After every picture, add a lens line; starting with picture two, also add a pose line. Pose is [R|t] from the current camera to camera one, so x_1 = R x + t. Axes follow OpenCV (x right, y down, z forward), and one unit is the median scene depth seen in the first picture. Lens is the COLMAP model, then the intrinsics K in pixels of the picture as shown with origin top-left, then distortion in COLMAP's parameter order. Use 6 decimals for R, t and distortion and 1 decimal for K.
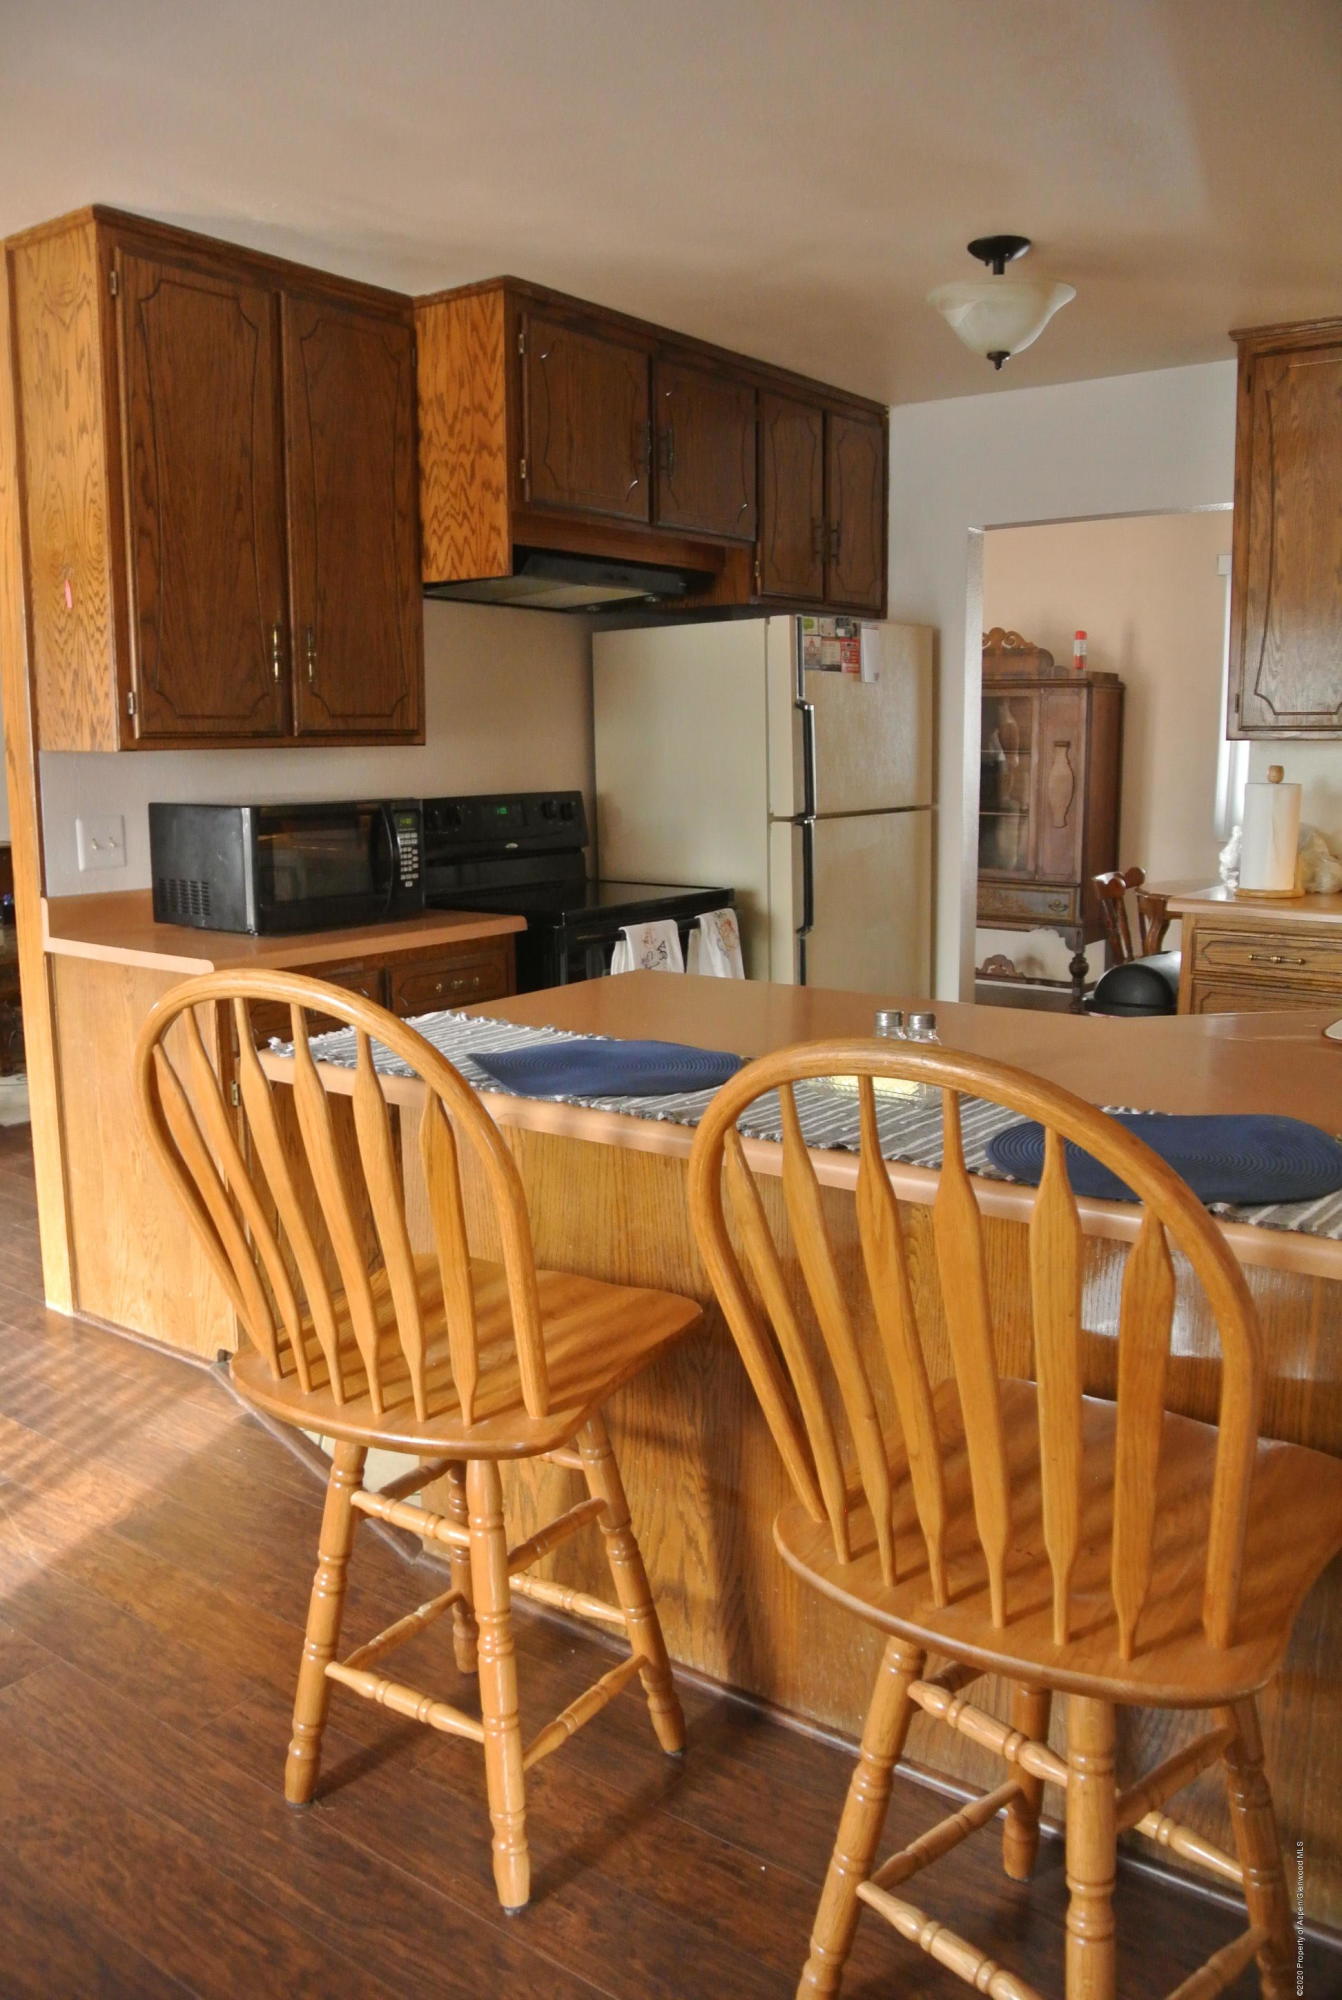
lens RADIAL K [[1570.4, 0, 672.3], [0, 1570.4, 999.3], [0, 0, 1]] dist [-0.096870, 0.054652]
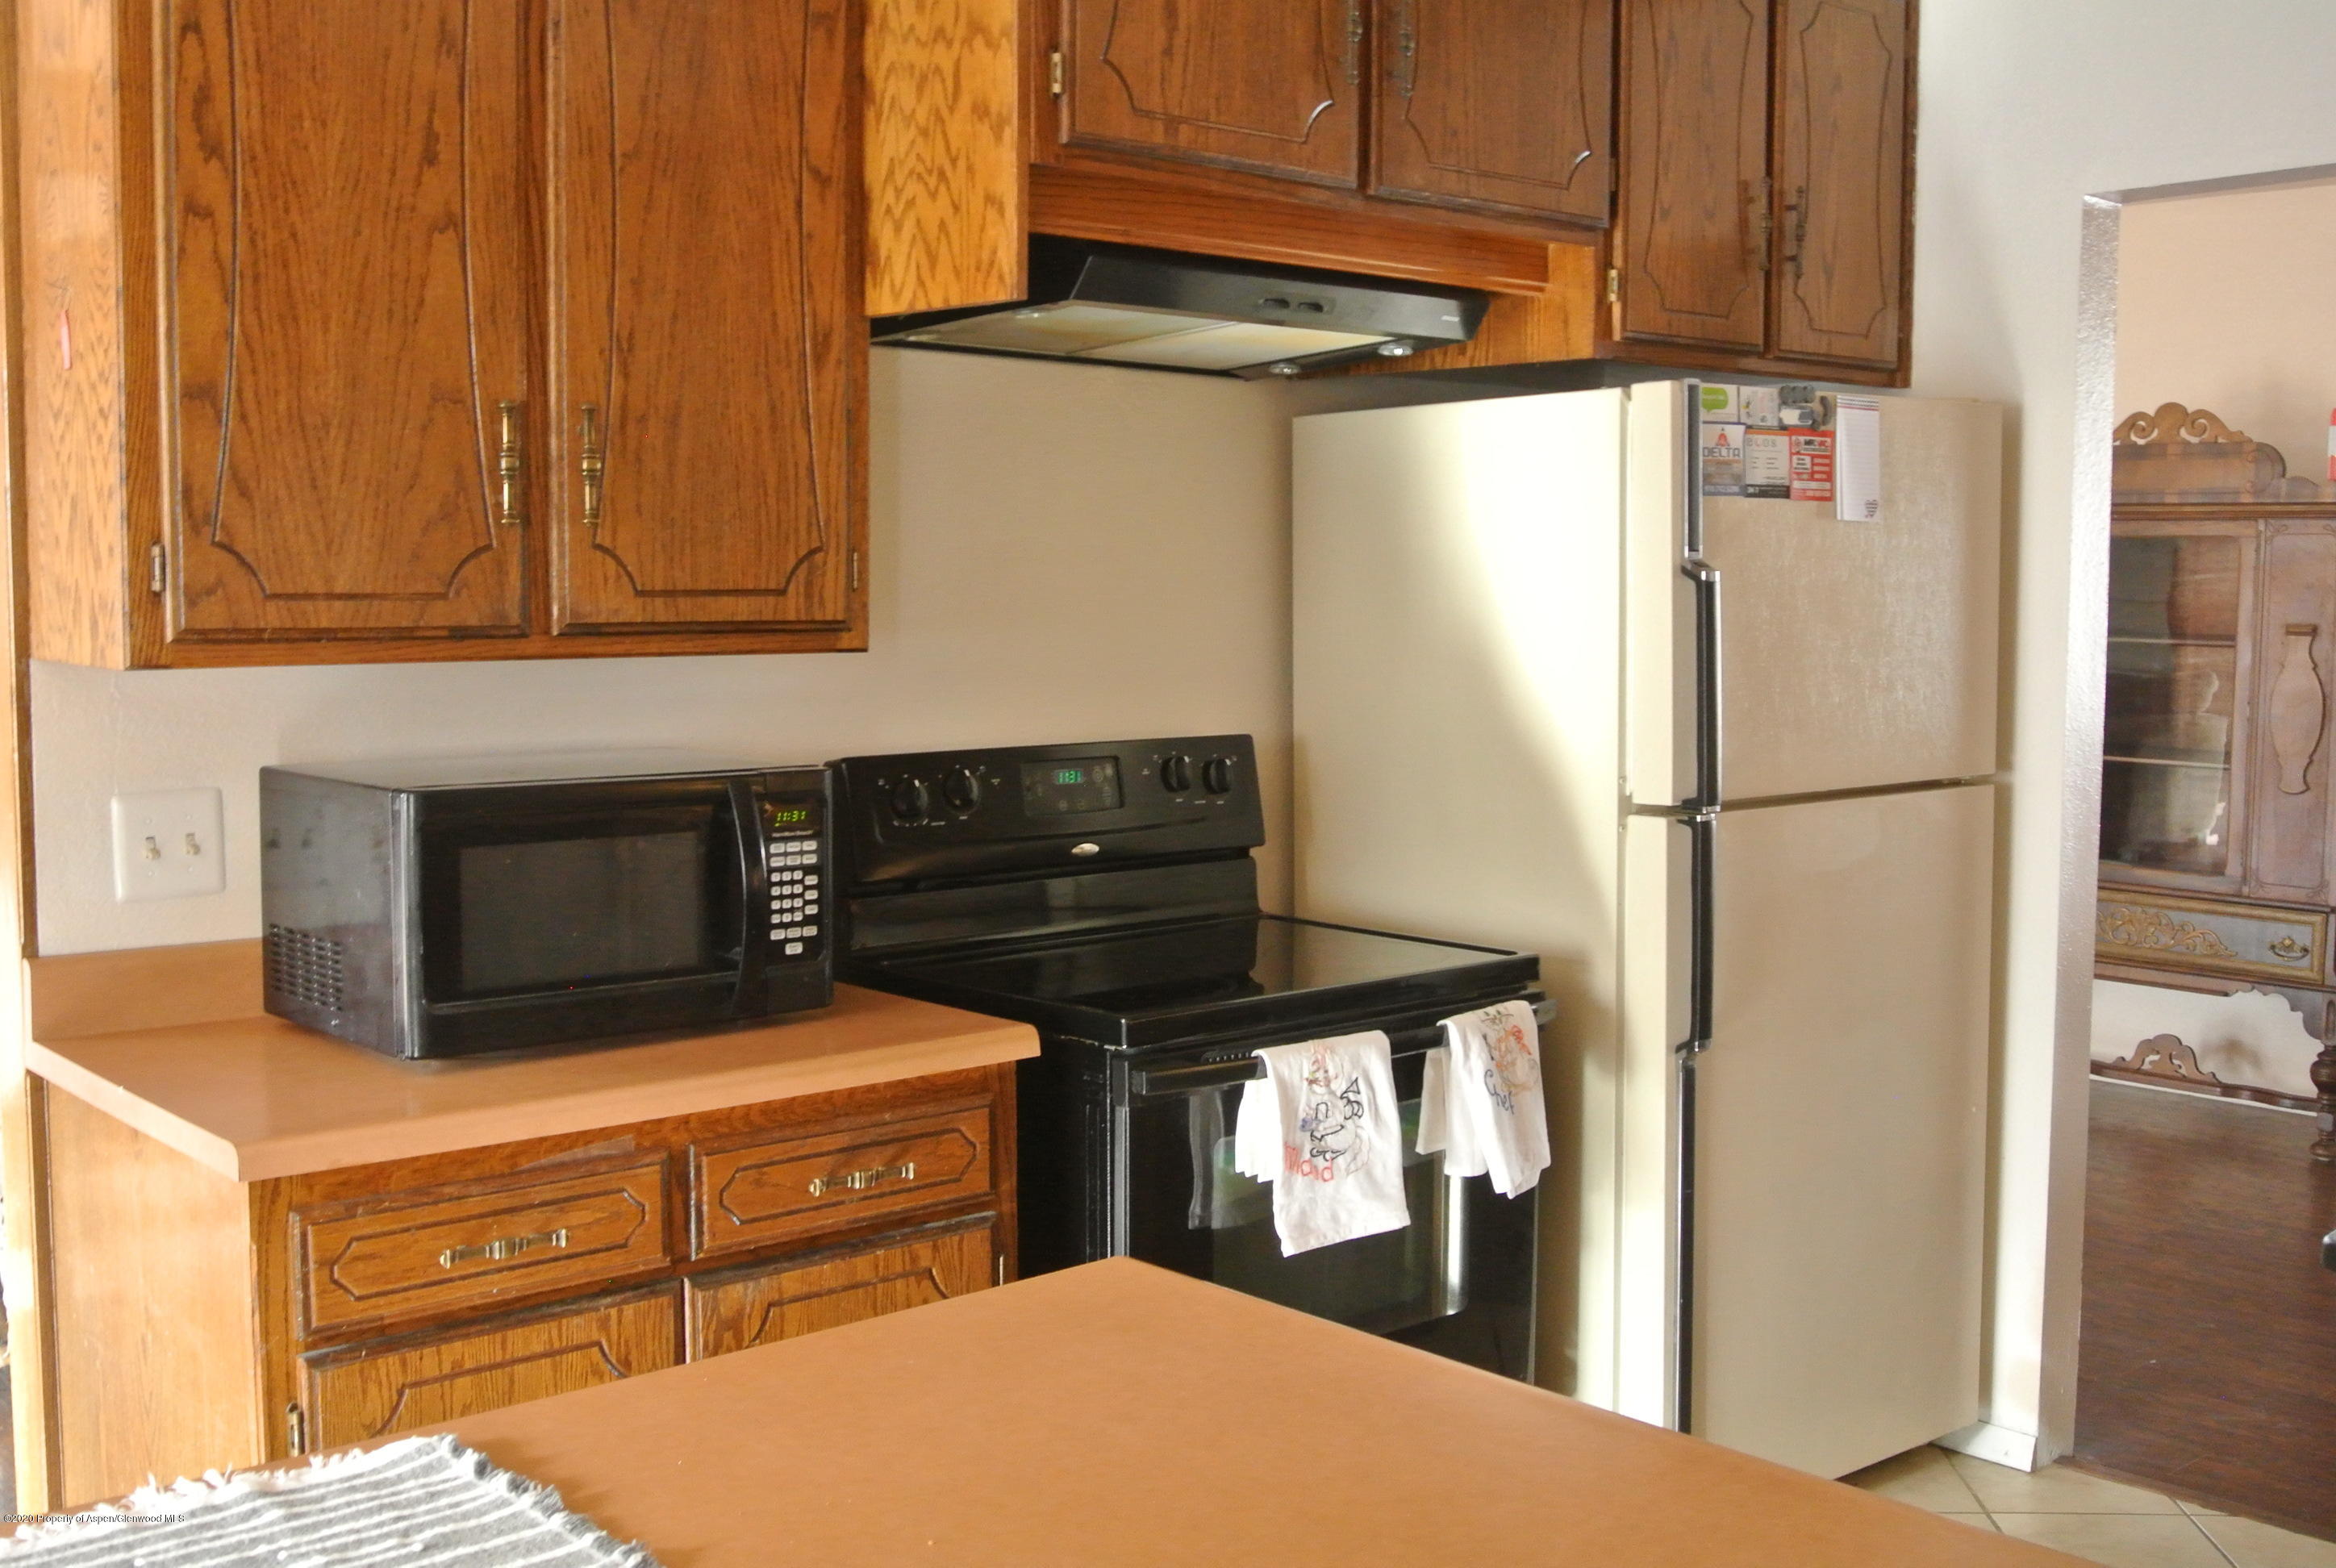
lens RADIAL K [[2456.0, 0, 1171.4], [0, 2456.0, 785.7], [0, 0, 1]] dist [-0.047613, 0.000000]
pose [[0.979987, 0.026149, -0.197335, 0.082009], [-0.041701, 0.996306, -0.075074, -0.066980], [0.194643, 0.081800, 0.977457, 0.276616]]
